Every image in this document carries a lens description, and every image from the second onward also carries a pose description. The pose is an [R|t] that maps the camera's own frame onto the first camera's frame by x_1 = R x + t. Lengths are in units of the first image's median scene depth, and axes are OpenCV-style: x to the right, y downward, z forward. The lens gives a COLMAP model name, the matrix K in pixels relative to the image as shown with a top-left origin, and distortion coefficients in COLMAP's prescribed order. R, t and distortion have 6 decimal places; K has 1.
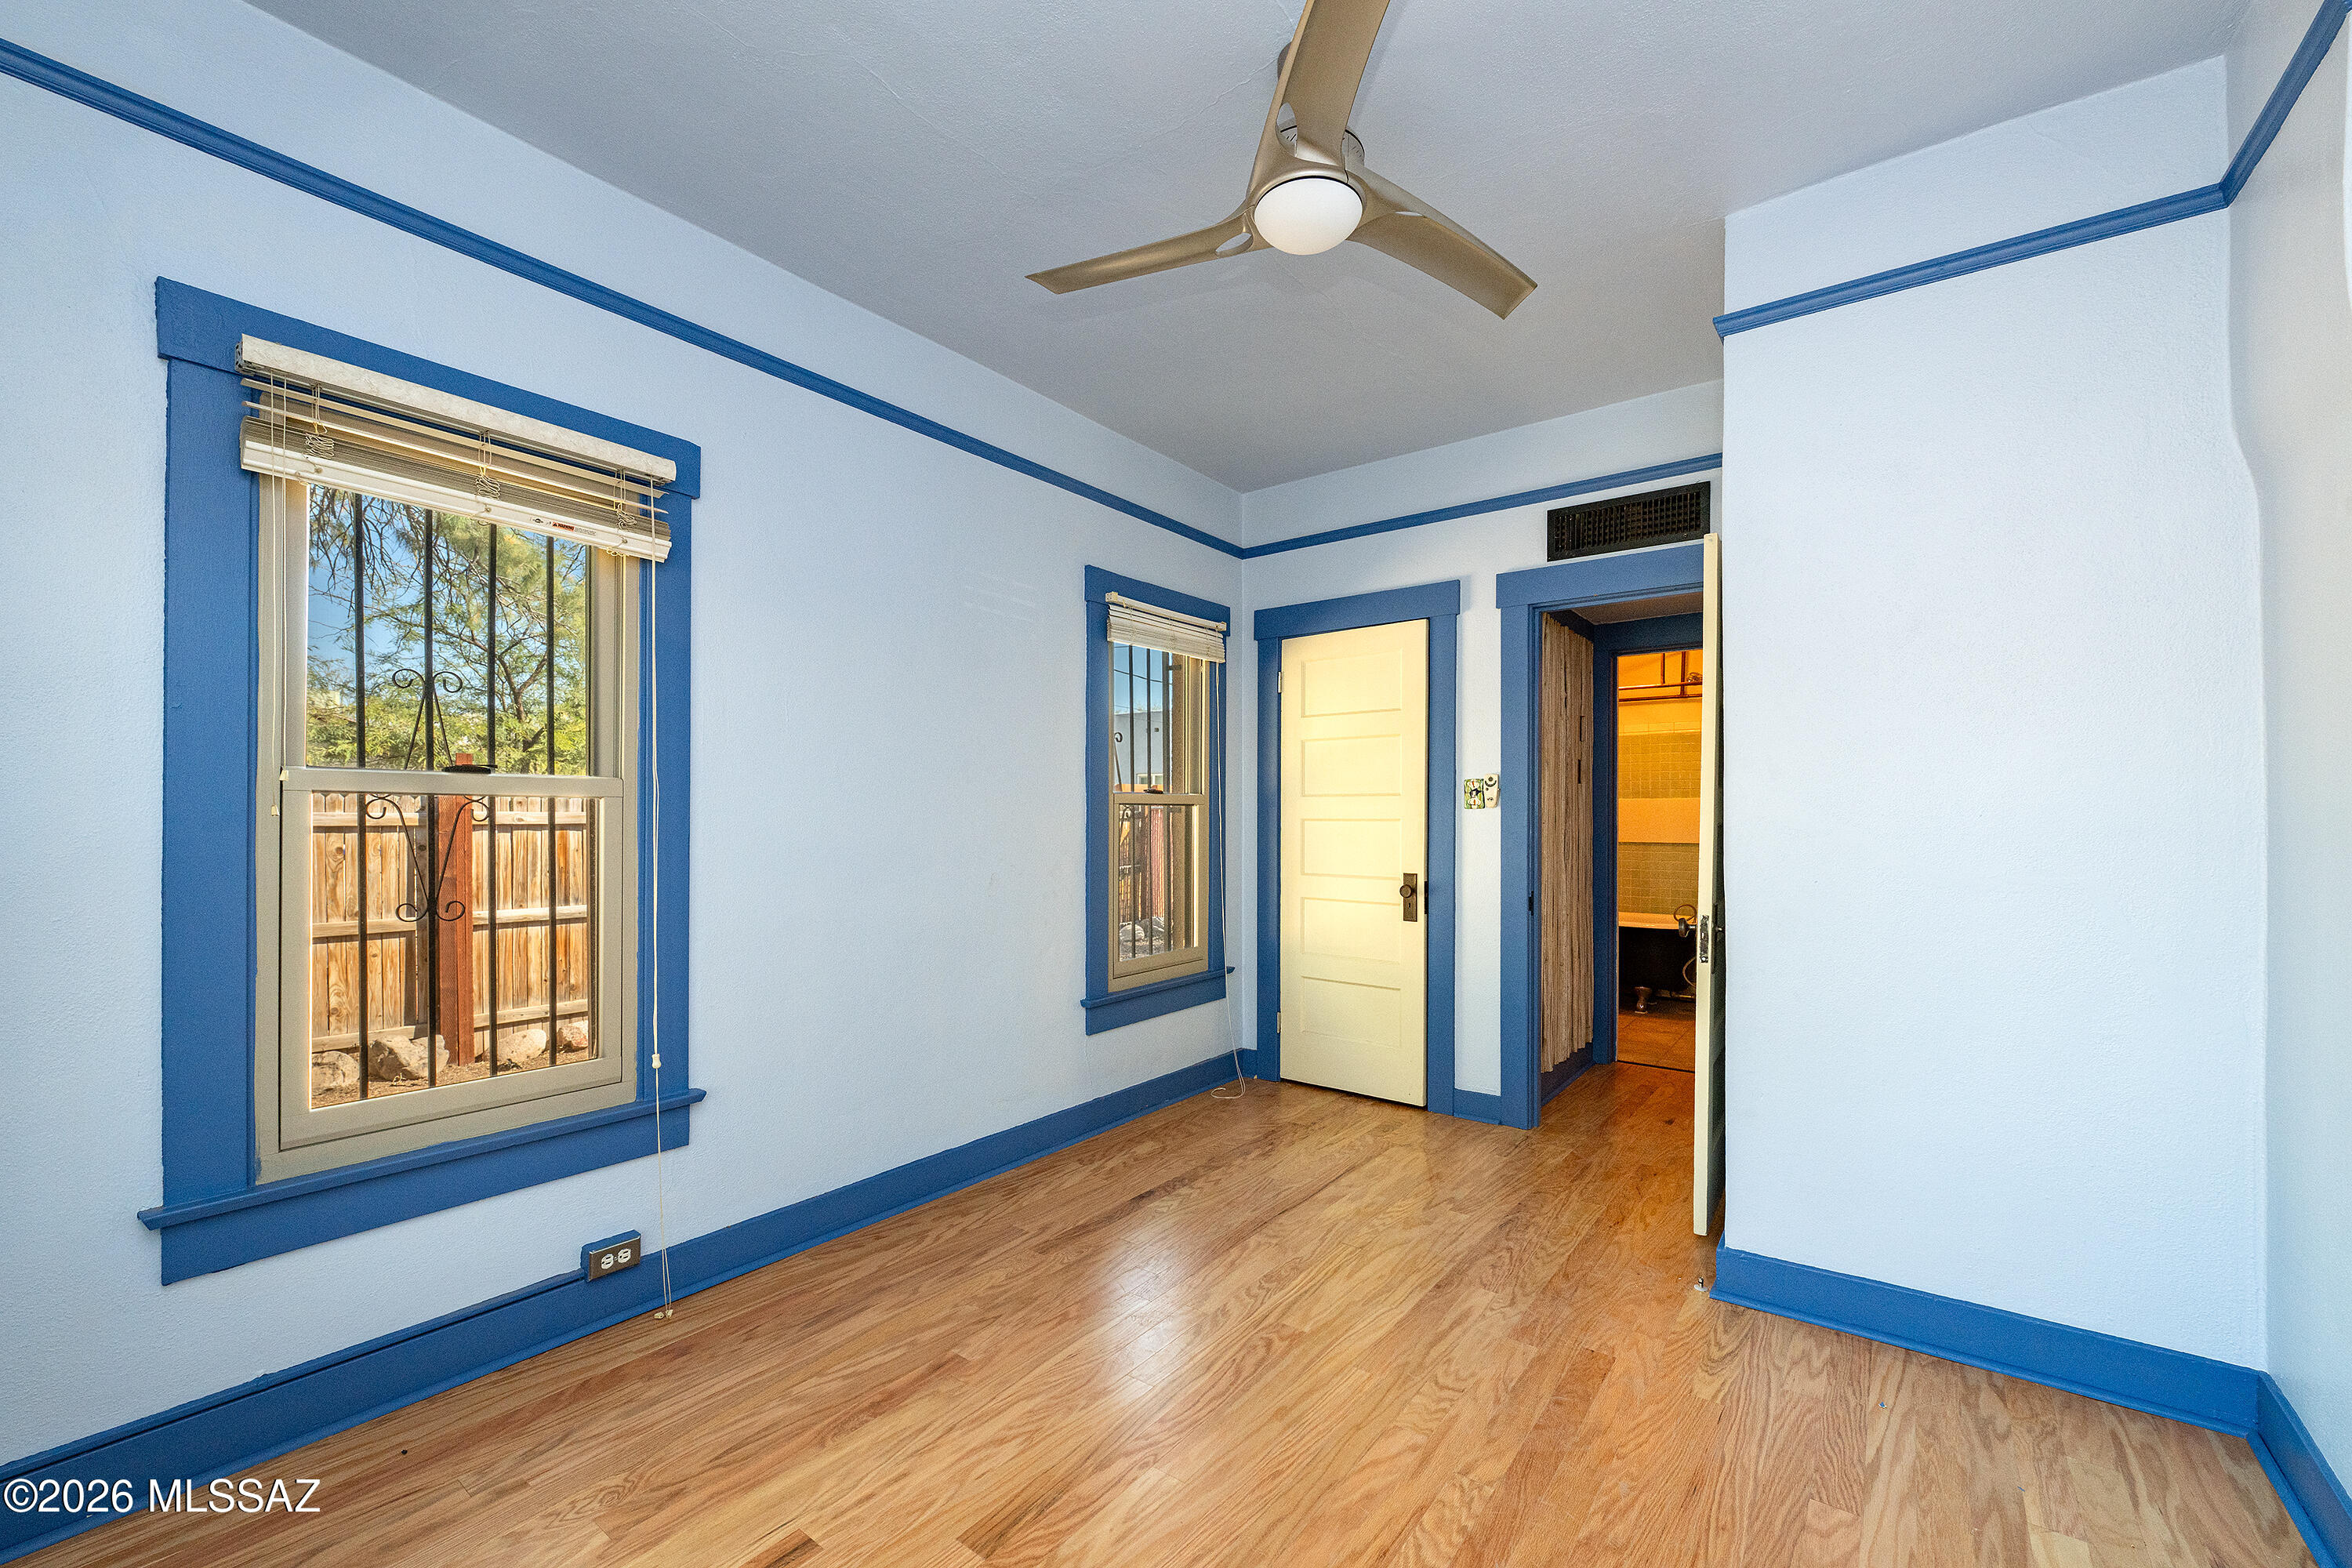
lens RADIAL K [[941.3, 0, 1176.0], [0, 941.3, 784.0], [0, 0, 1]] dist [-0.000718, 0.000179]
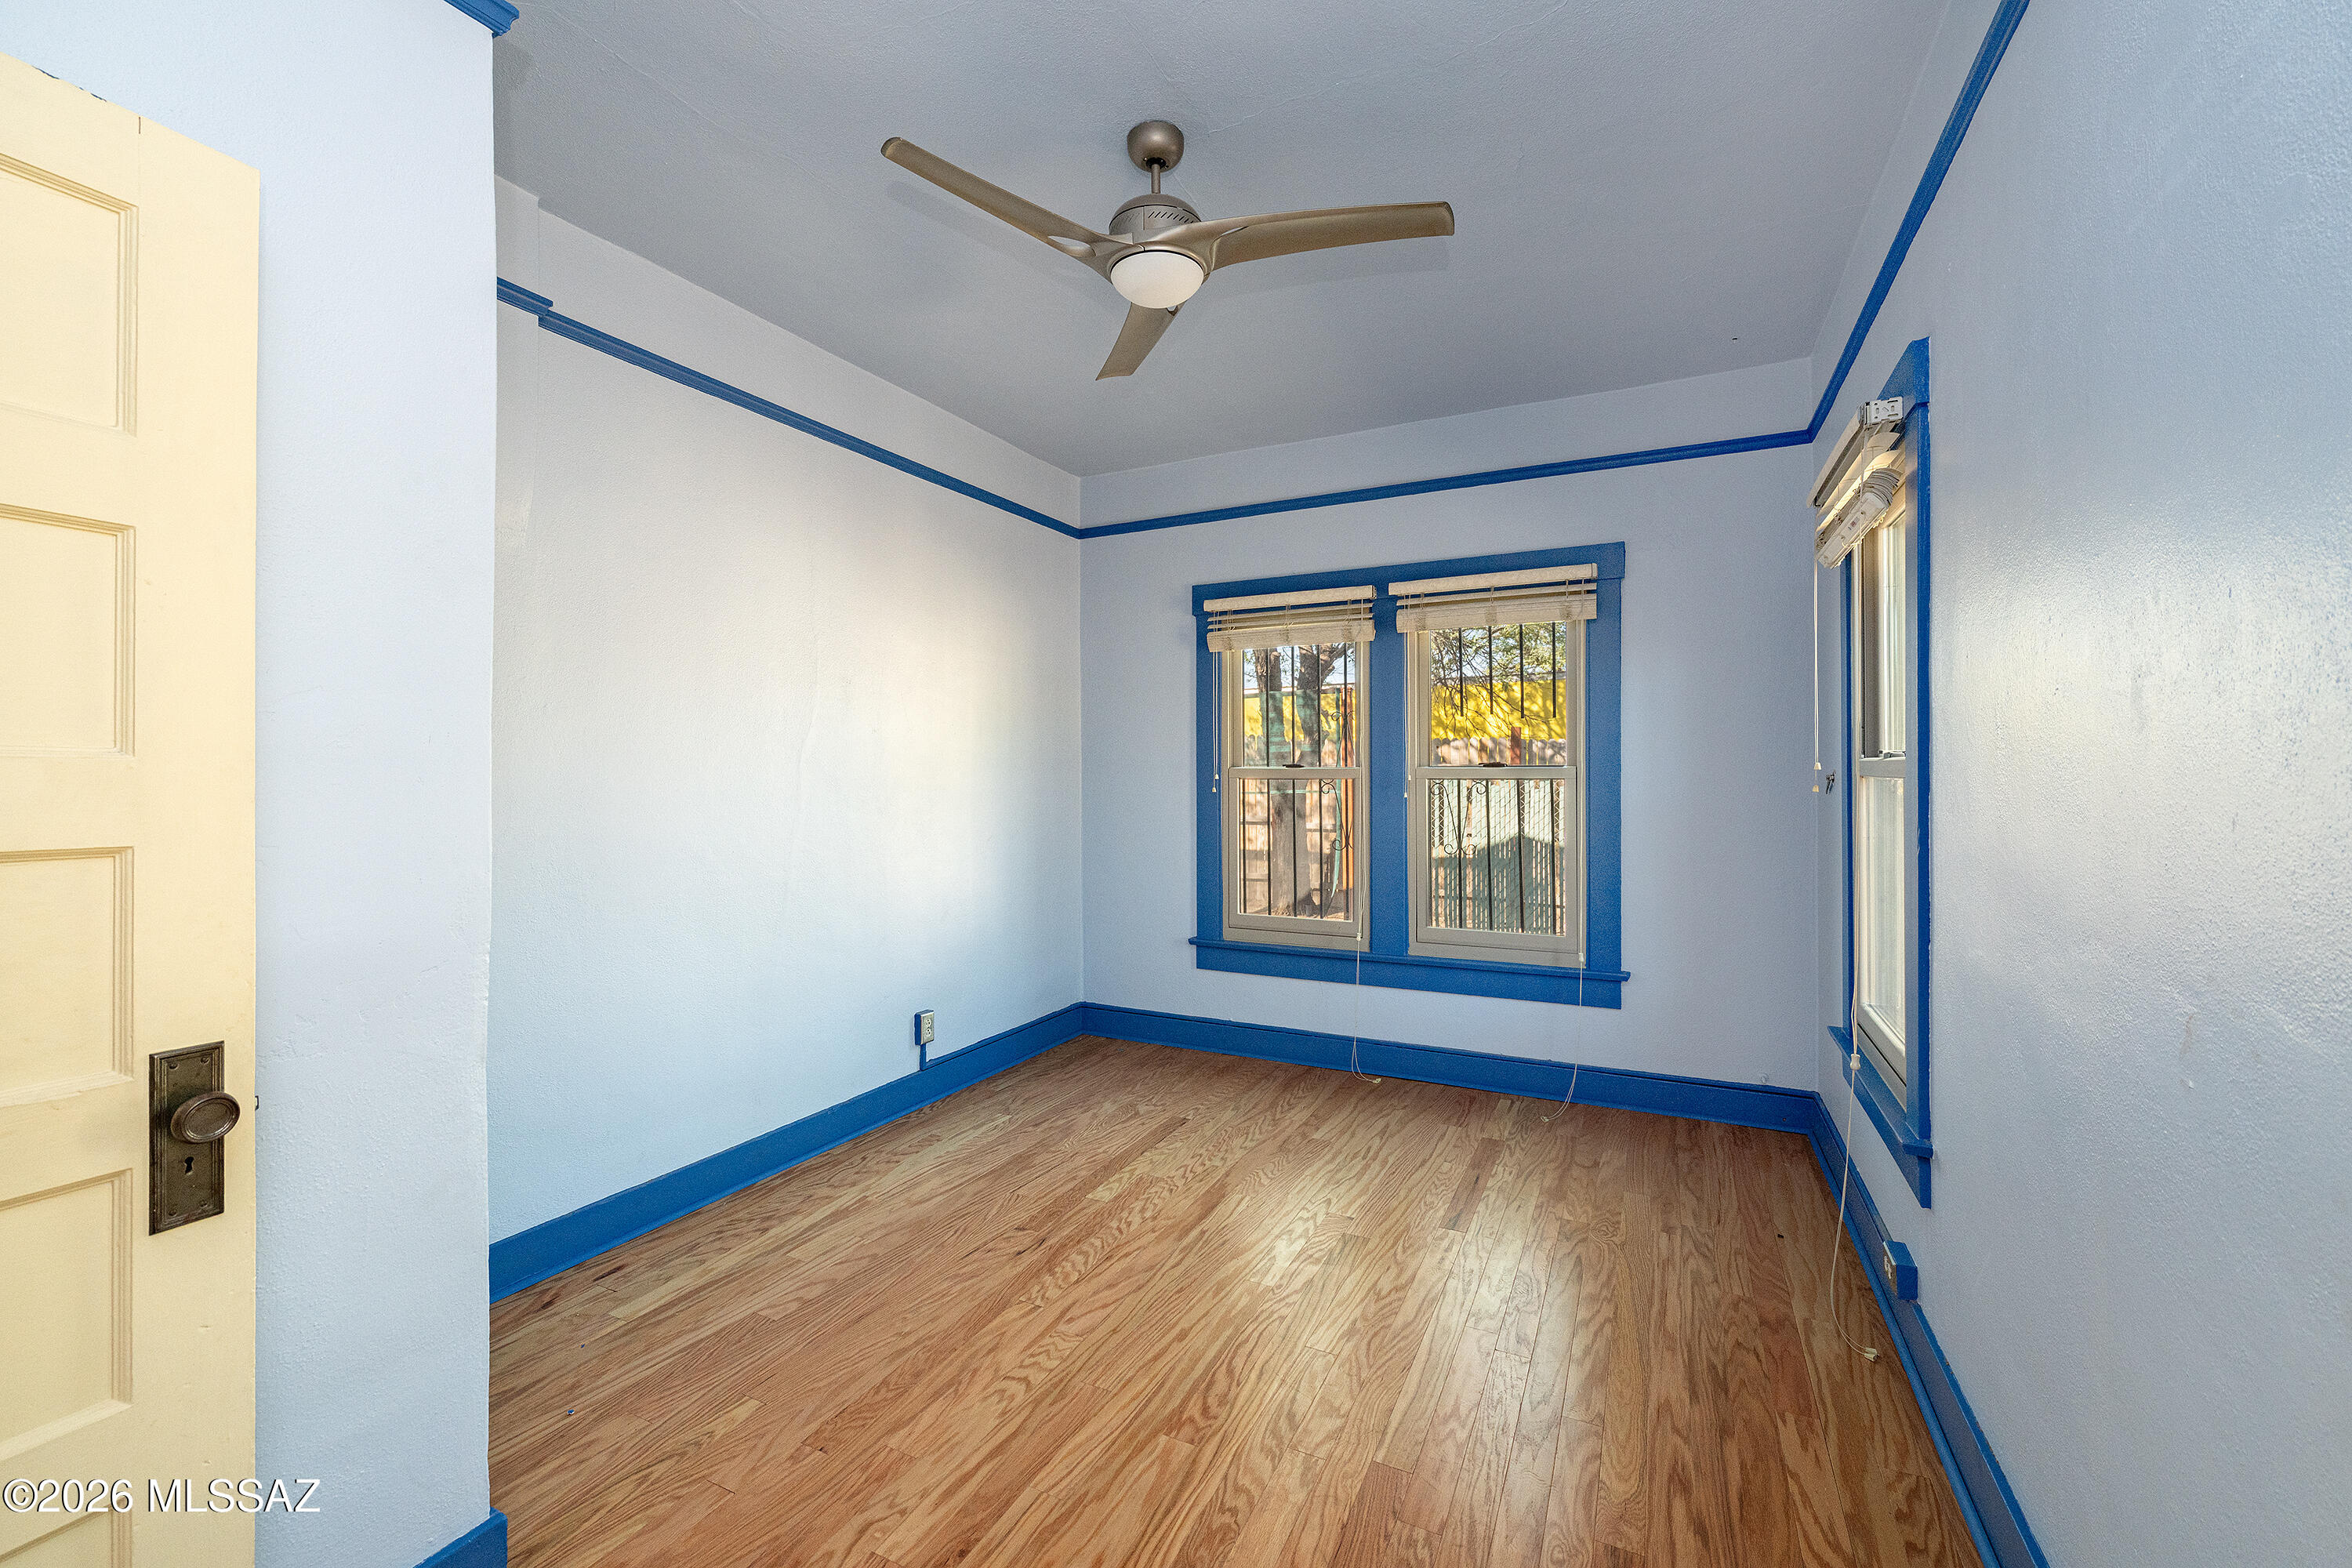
lens RADIAL K [[941.3, 0, 1176.0], [0, 941.3, 784.0], [0, 0, 1]] dist [-0.000718, 0.000179]
pose [[-0.984084, 0.003195, -0.177678, 0.197780], [0.006809, 0.999782, -0.019735, 0.025484], [0.177576, -0.020631, -0.983891, 1.326659]]
